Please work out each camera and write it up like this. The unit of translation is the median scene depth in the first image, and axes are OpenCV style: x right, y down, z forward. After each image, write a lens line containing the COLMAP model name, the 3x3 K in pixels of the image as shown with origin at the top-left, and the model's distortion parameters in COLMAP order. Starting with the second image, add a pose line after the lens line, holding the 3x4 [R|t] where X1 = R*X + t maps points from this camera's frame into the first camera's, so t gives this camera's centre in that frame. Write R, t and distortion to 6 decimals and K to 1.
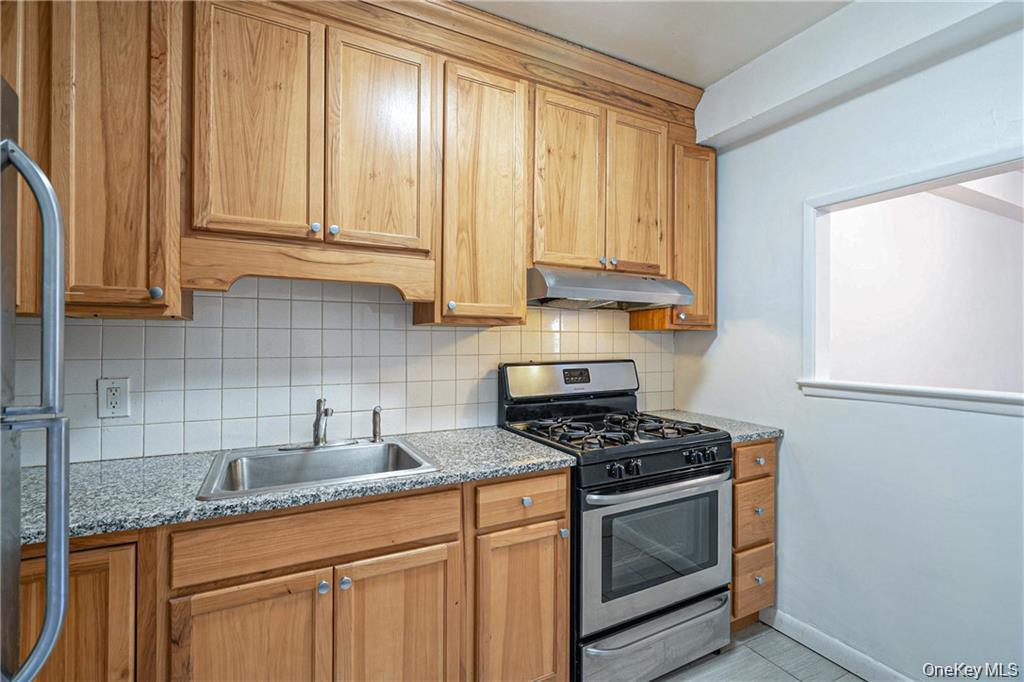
lens RADIAL K [[462.8, 0, 512.4], [0, 462.8, 340.4], [0, 0, 1]] dist [-0.011612, 0.001211]
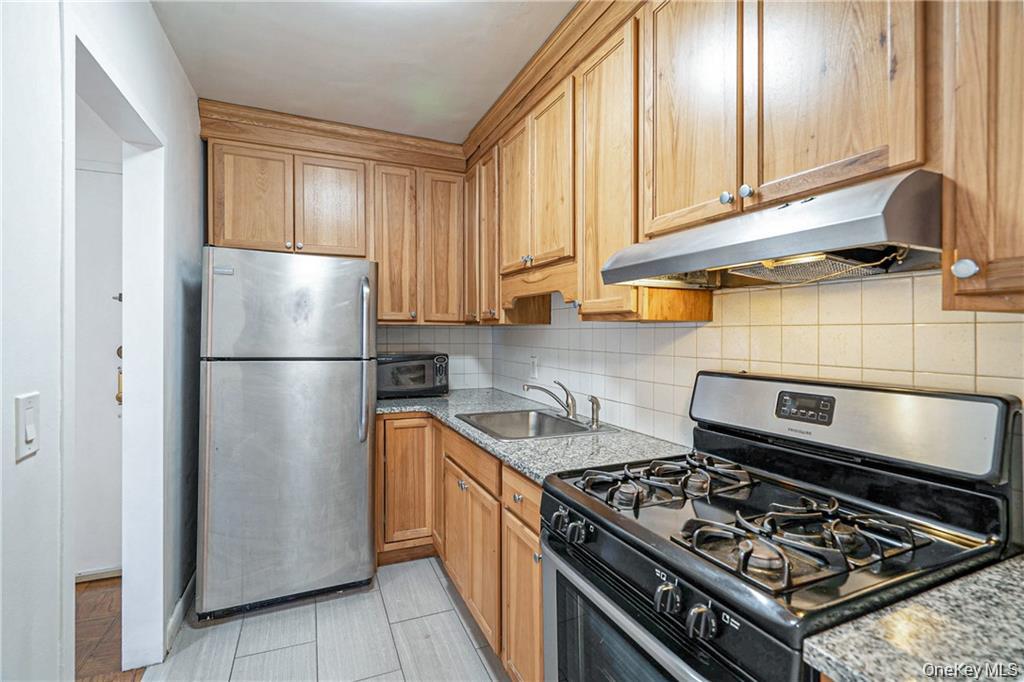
lens RADIAL K [[487.0, 0, 515.8], [0, 487.0, 332.1], [0, 0, 1]] dist [0.000894, 0.000231]
pose [[-0.073799, -0.003811, -0.997266, 0.753028], [-0.002697, 0.999990, -0.003622, -0.007344], [0.997270, 0.002422, -0.073808, 0.739190]]
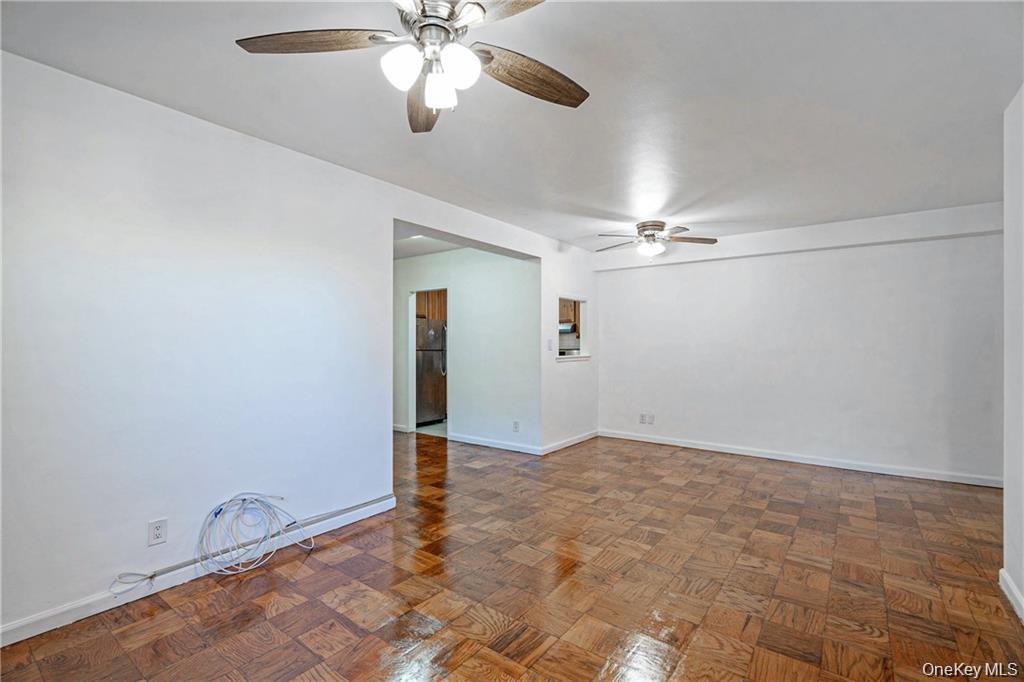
lens RADIAL K [[462.8, 0, 515.6], [0, 462.8, 339.9], [0, 0, 1]] dist [-0.011612, 0.001211]
pose [[0.424443, -0.010903, -0.905389, 3.109086], [0.007294, 0.999936, -0.008622, 0.007059], [0.905426, -0.002944, 0.424495, -0.721128]]
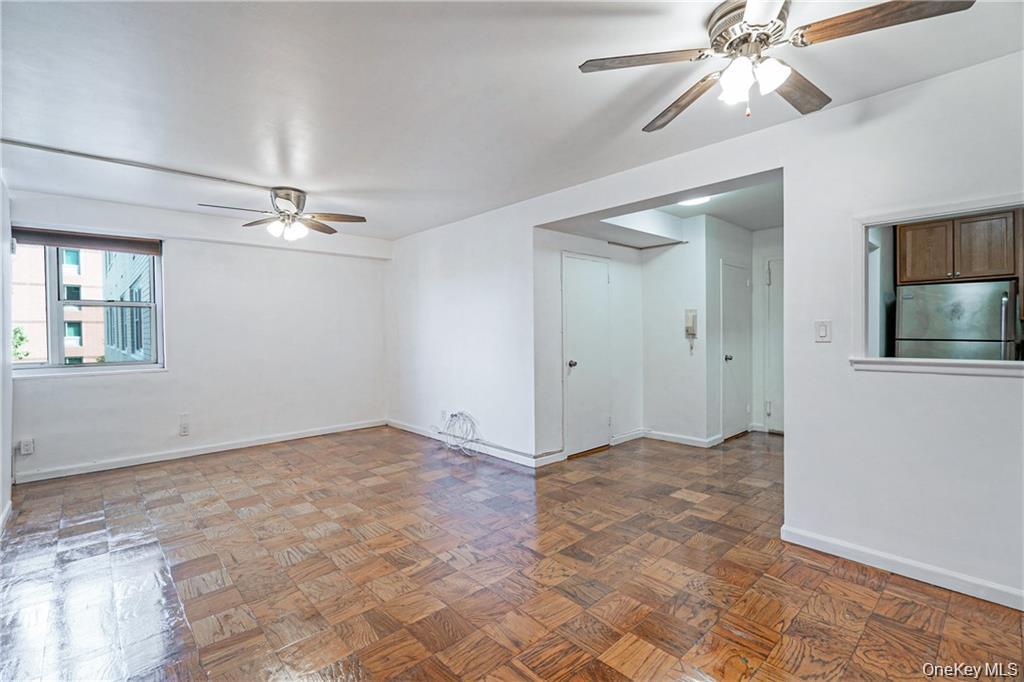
lens RADIAL K [[462.8, 0, 509.5], [0, 462.8, 339.0], [0, 0, 1]] dist [-0.011612, 0.001211]
pose [[-0.968310, 0.008377, -0.249611, 1.979419], [0.005888, 0.999925, 0.010717, 0.012709], [0.249682, 0.008908, -0.968287, 1.572390]]
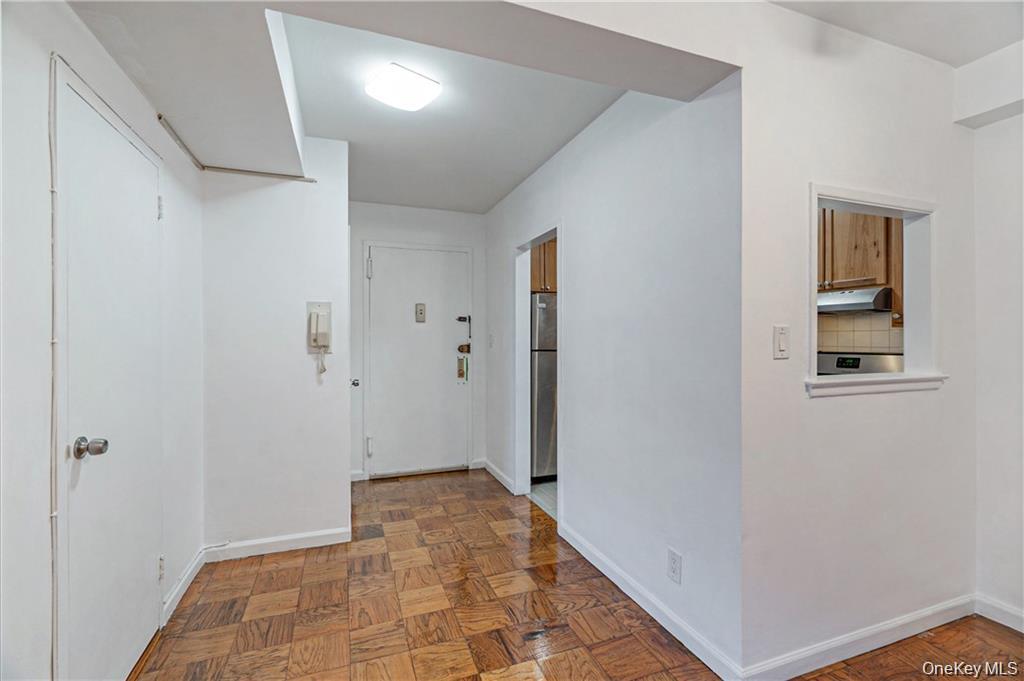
lens RADIAL K [[462.8, 0, 518.8], [0, 462.8, 338.5], [0, 0, 1]] dist [-0.011612, 0.001211]
pose [[-0.129239, -0.003765, -0.991606, 1.714743], [0.004828, 0.999979, -0.004426, 0.004778], [0.991602, -0.005360, -0.129218, 0.200290]]
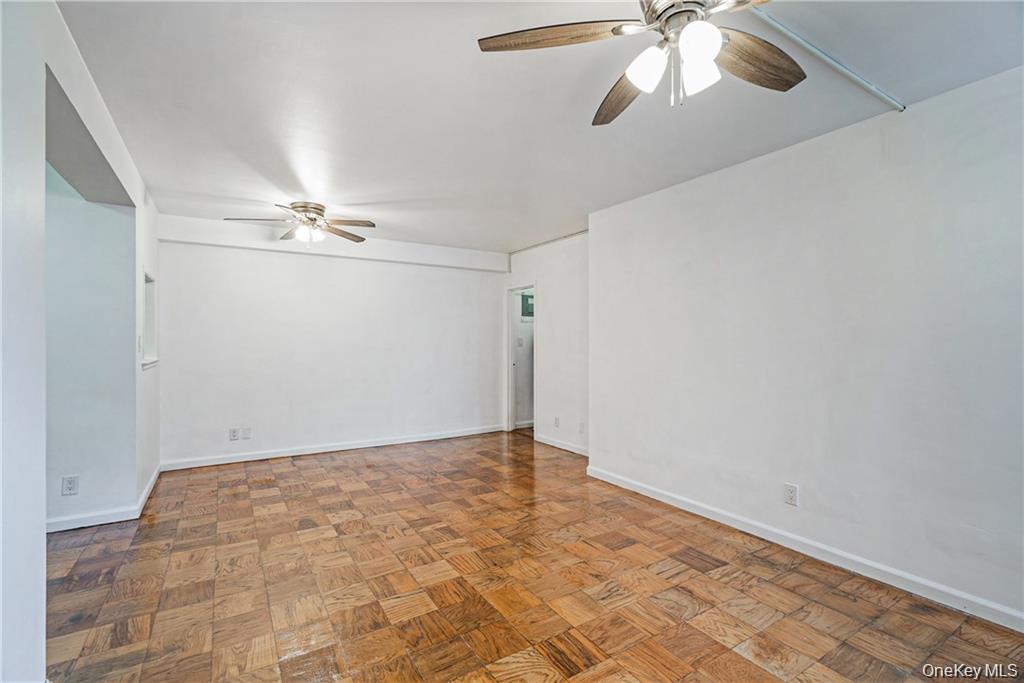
lens RADIAL K [[462.8, 0, 513.6], [0, 462.8, 350.0], [0, 0, 1]] dist [-0.011612, 0.001211]
pose [[0.997559, -0.007489, 0.069429, 2.077827], [0.005635, 0.999623, 0.026858, -0.005748], [-0.069604, -0.026401, 0.997225, -1.200159]]
